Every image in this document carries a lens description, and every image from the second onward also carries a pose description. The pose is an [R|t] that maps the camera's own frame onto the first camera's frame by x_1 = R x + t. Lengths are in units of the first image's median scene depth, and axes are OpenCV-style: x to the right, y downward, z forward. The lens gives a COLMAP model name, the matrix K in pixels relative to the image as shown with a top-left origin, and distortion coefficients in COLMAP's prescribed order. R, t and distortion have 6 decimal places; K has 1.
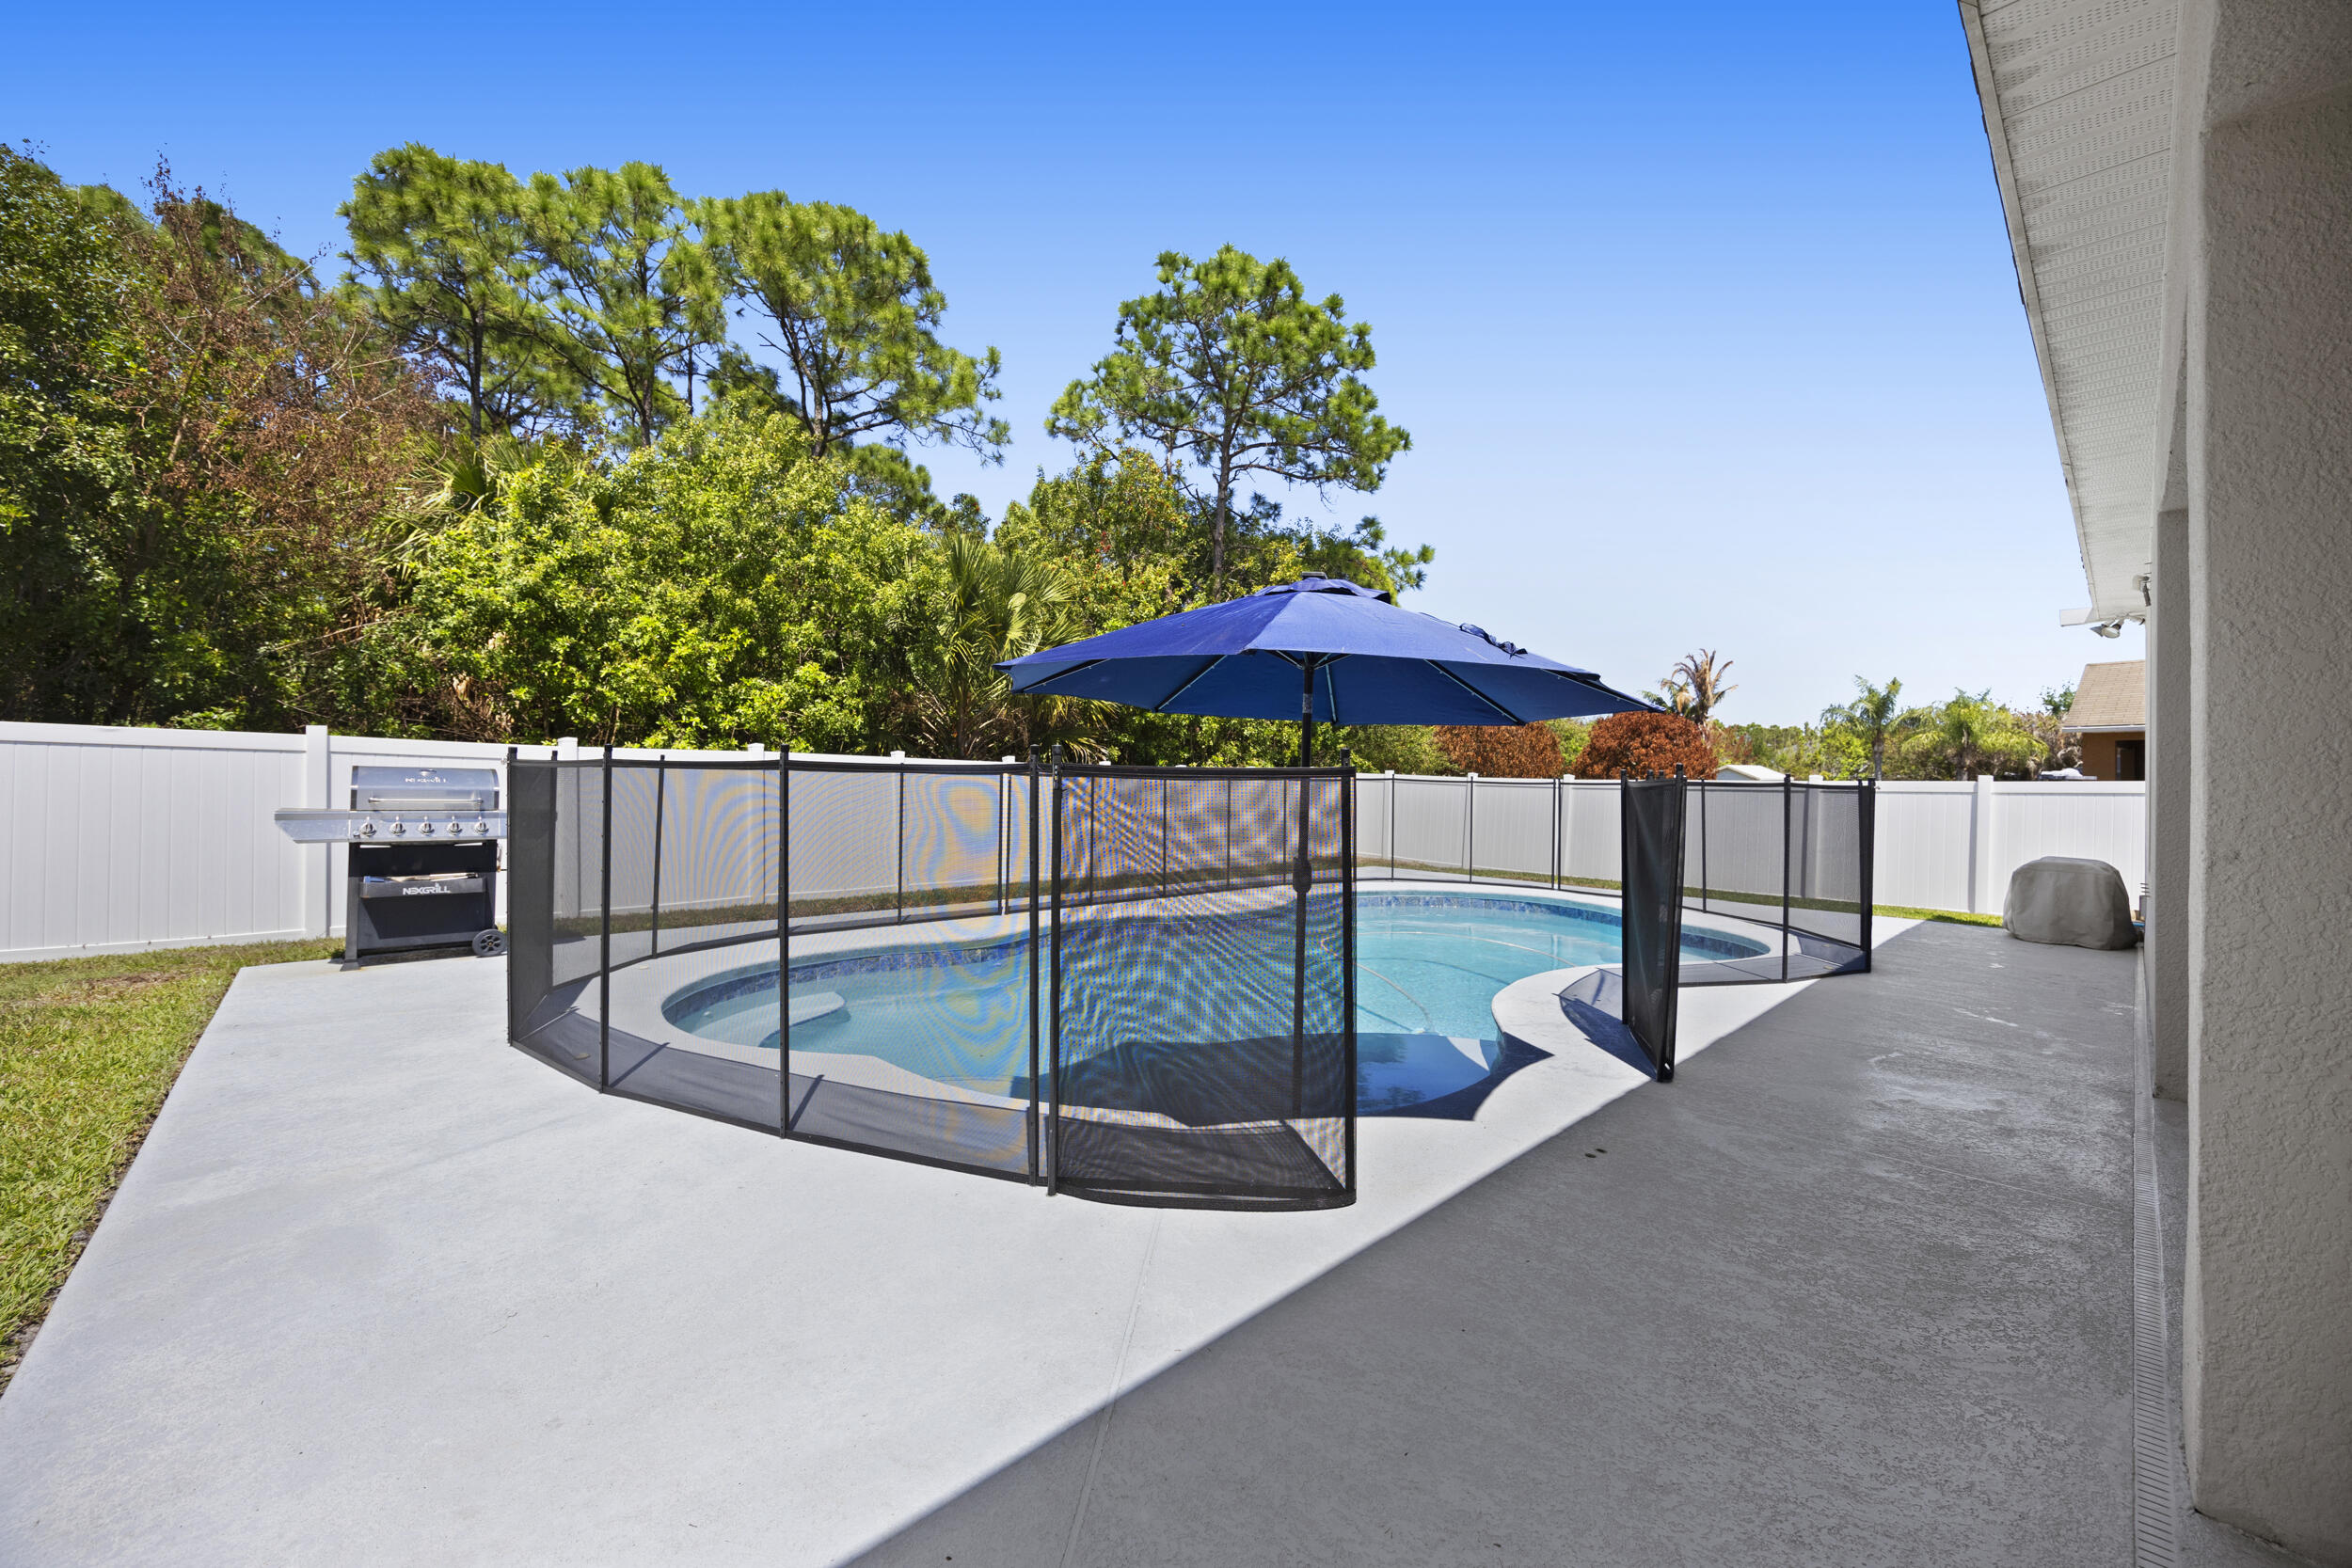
lens RADIAL K [[886.1, 0, 1208.0], [0, 886.1, 775.0], [0, 0, 1]] dist [0.000280, 0.000203]
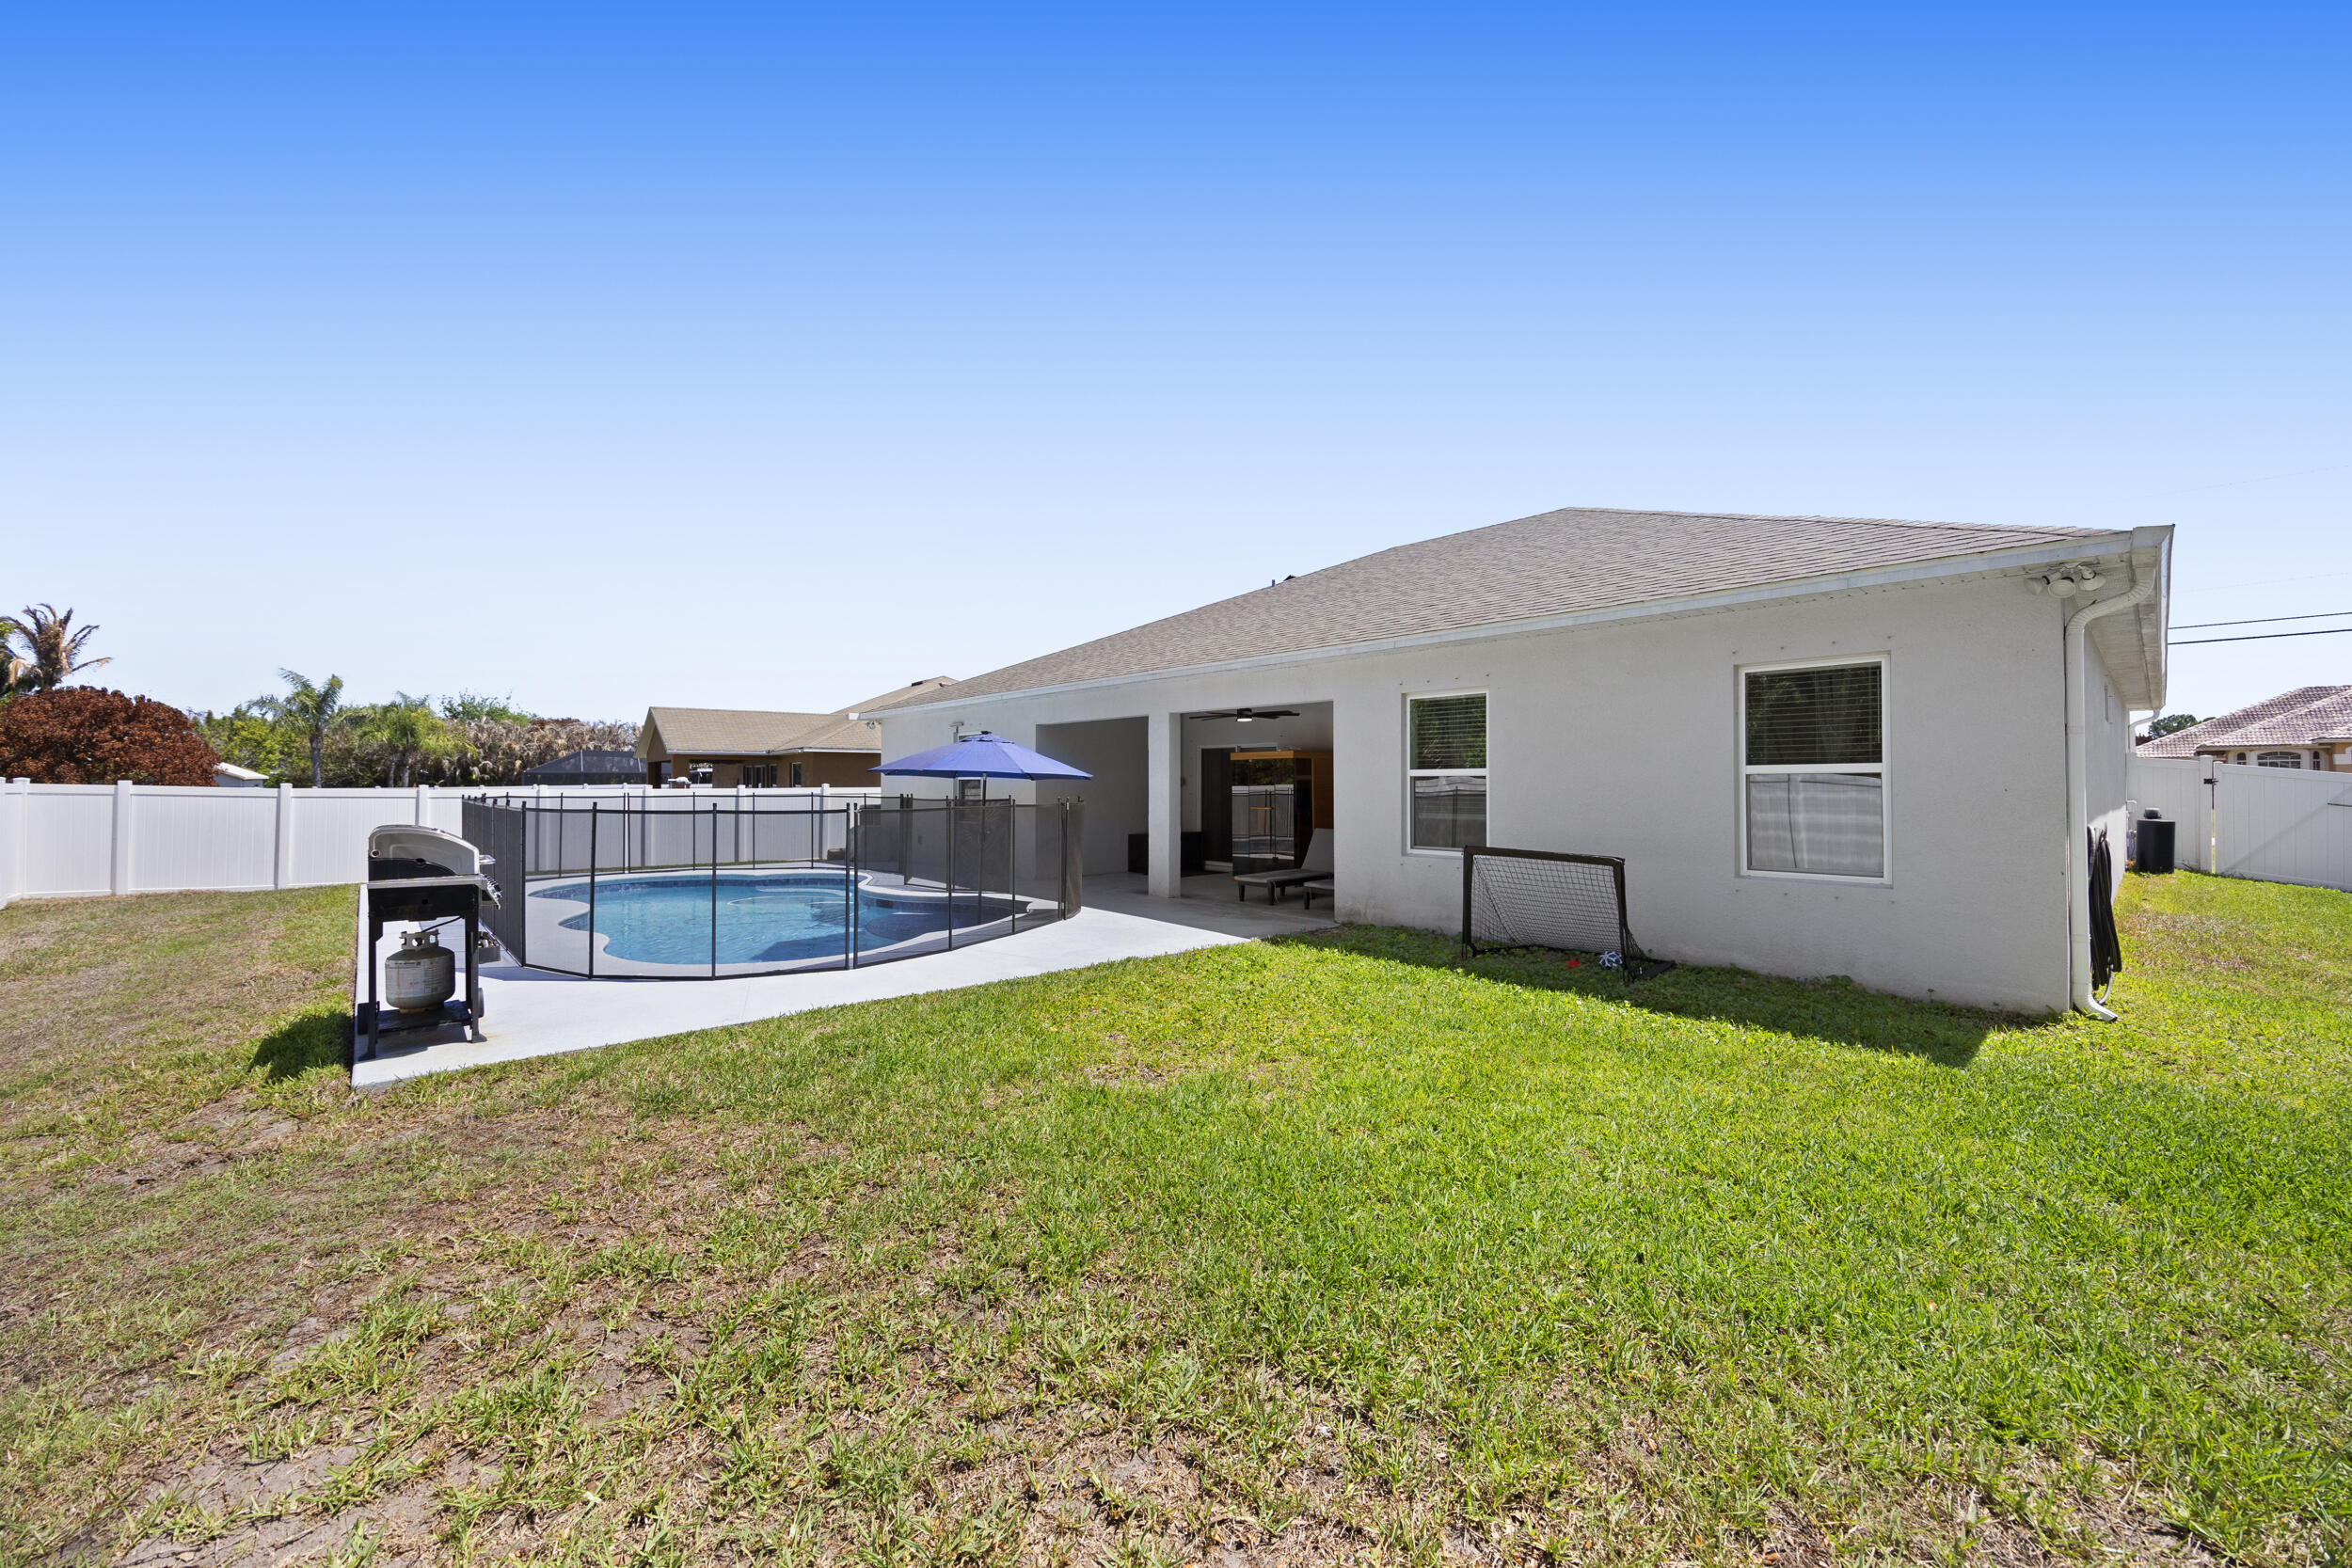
lens RADIAL K [[886.1, 0, 1179.5], [0, 886.1, 771.6], [0, 0, 1]] dist [0.000280, 0.000203]
pose [[0.003717, -0.000870, 0.999993, -0.502169], [-0.008258, 0.999965, 0.000900, -0.018124], [-0.999959, -0.008261, 0.003709, 0.065392]]
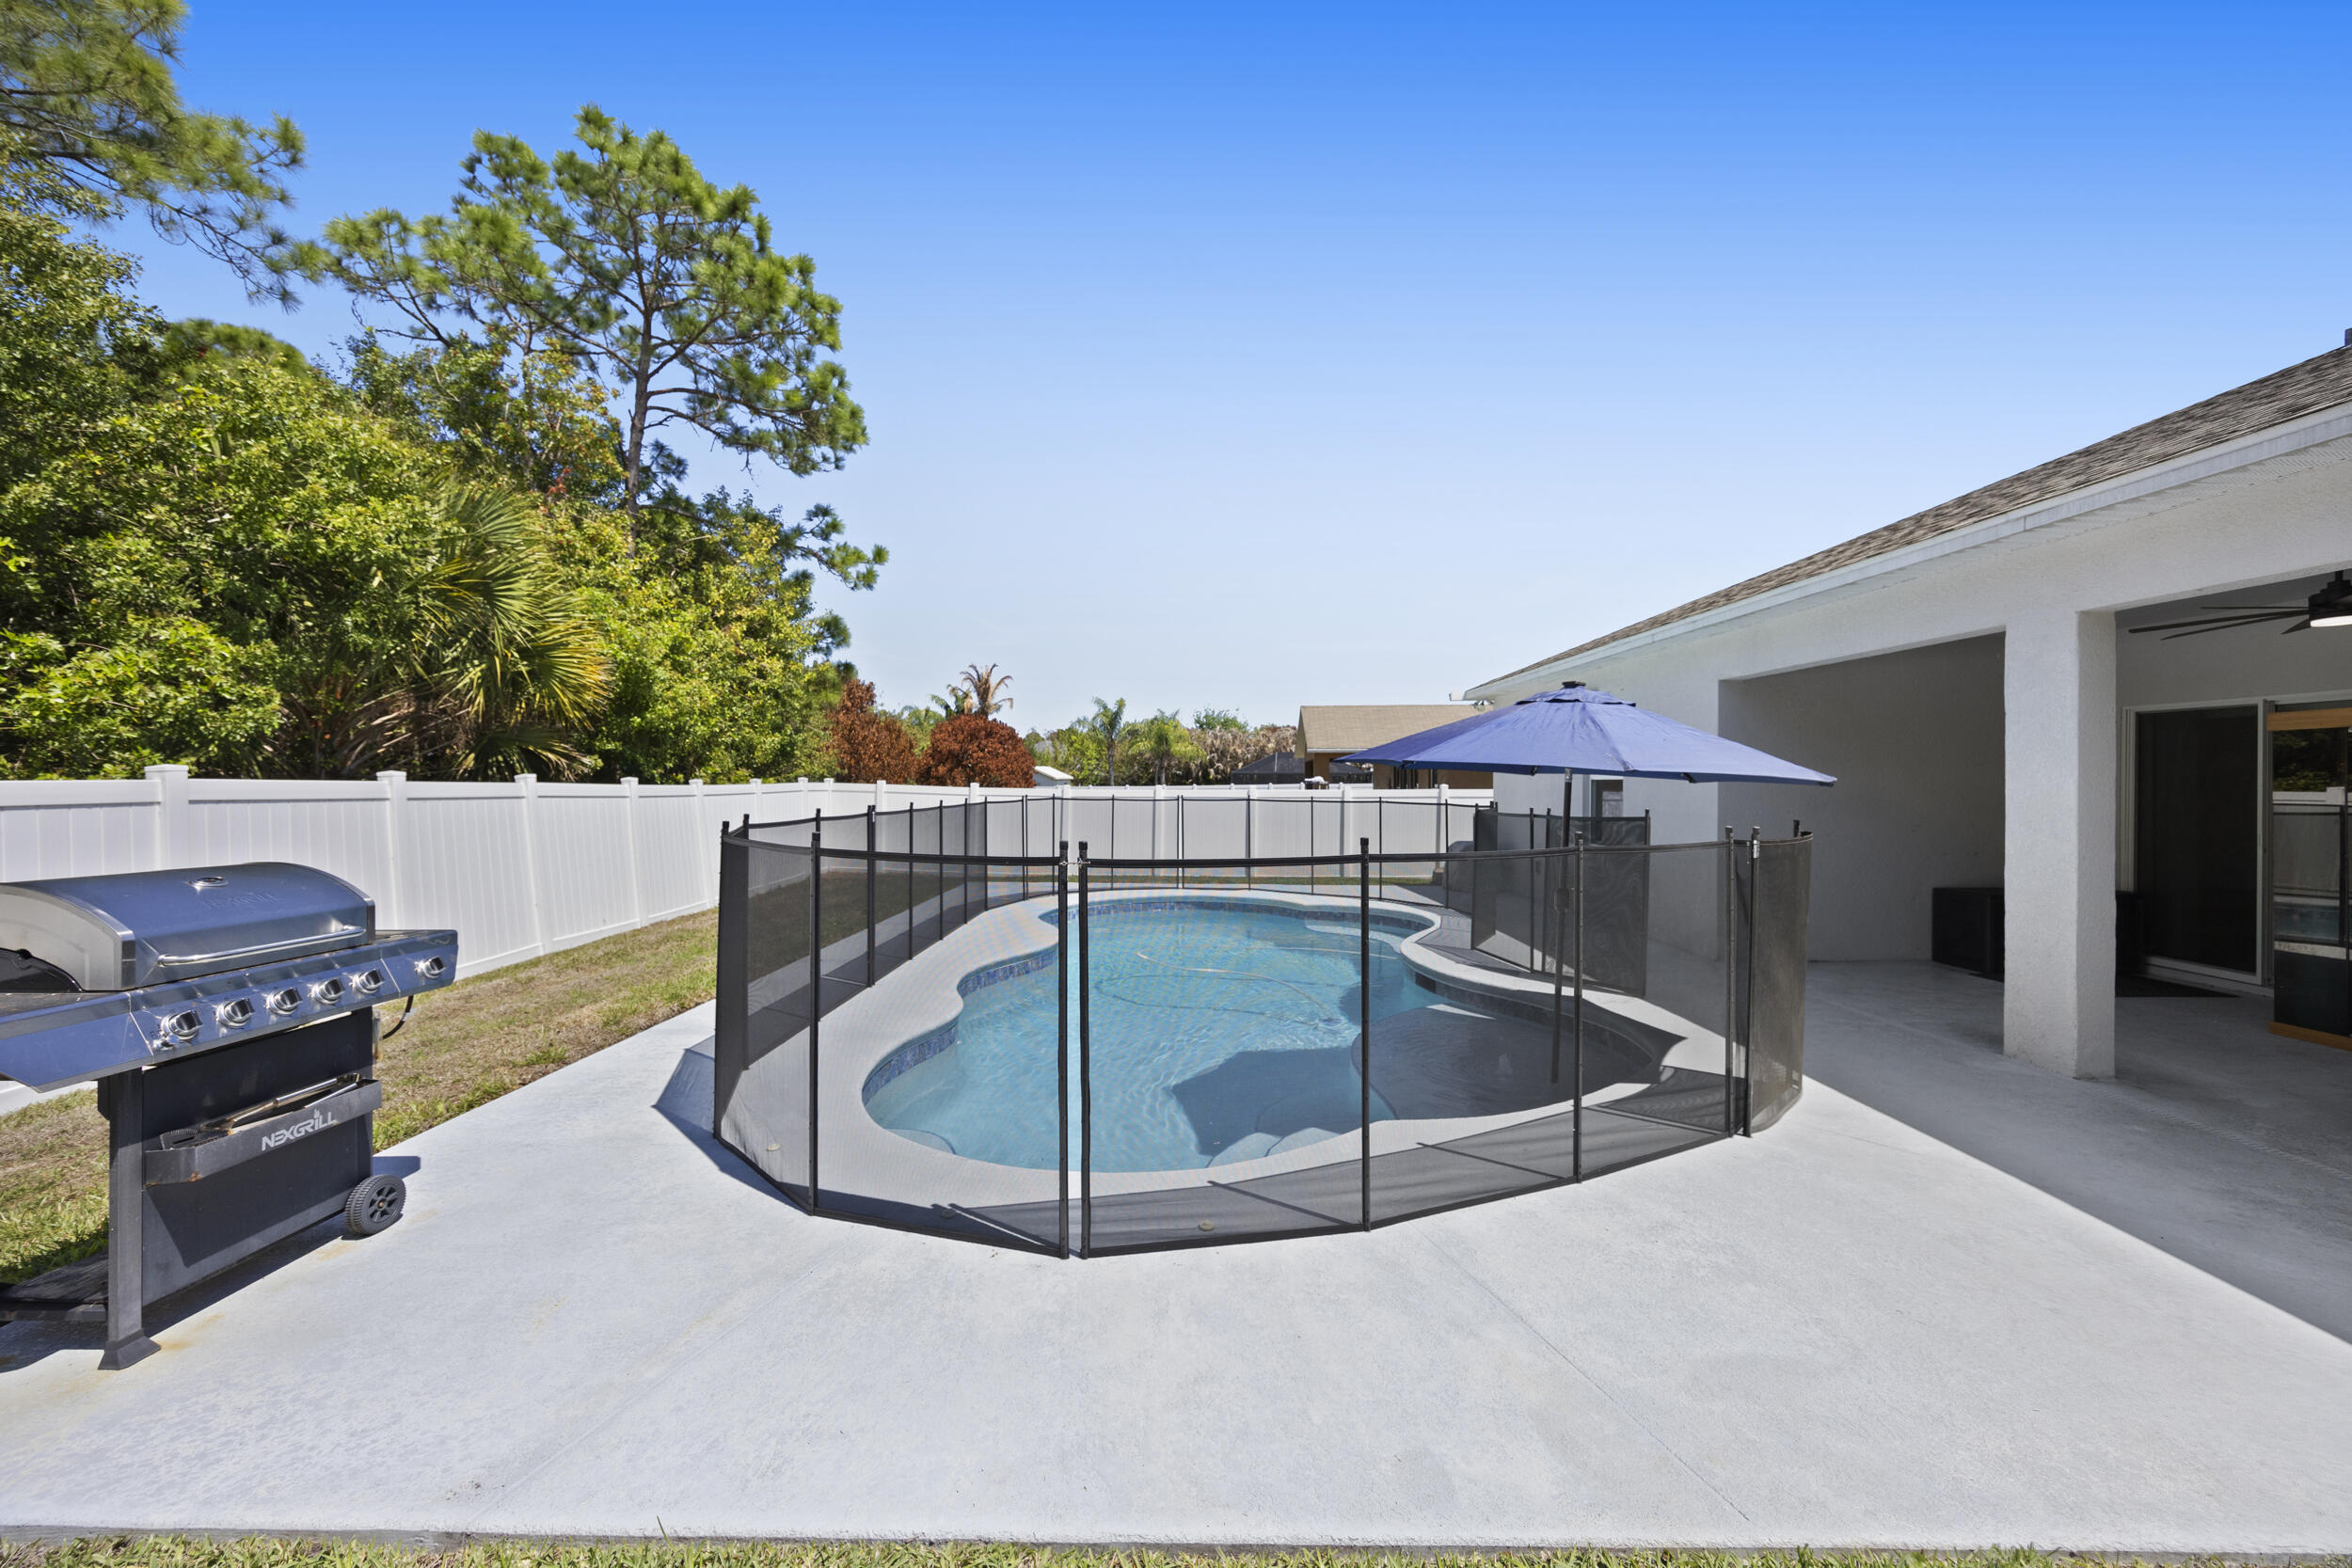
lens RADIAL K [[886.1, 0, 1186.8], [0, 886.1, 773.6], [0, 0, 1]] dist [0.000280, 0.000203]
pose [[0.683381, -0.004919, 0.730045, -0.236063], [0.000316, 0.999979, 0.006443, -0.016167], [-0.730062, -0.004172, 0.683368, 0.087266]]
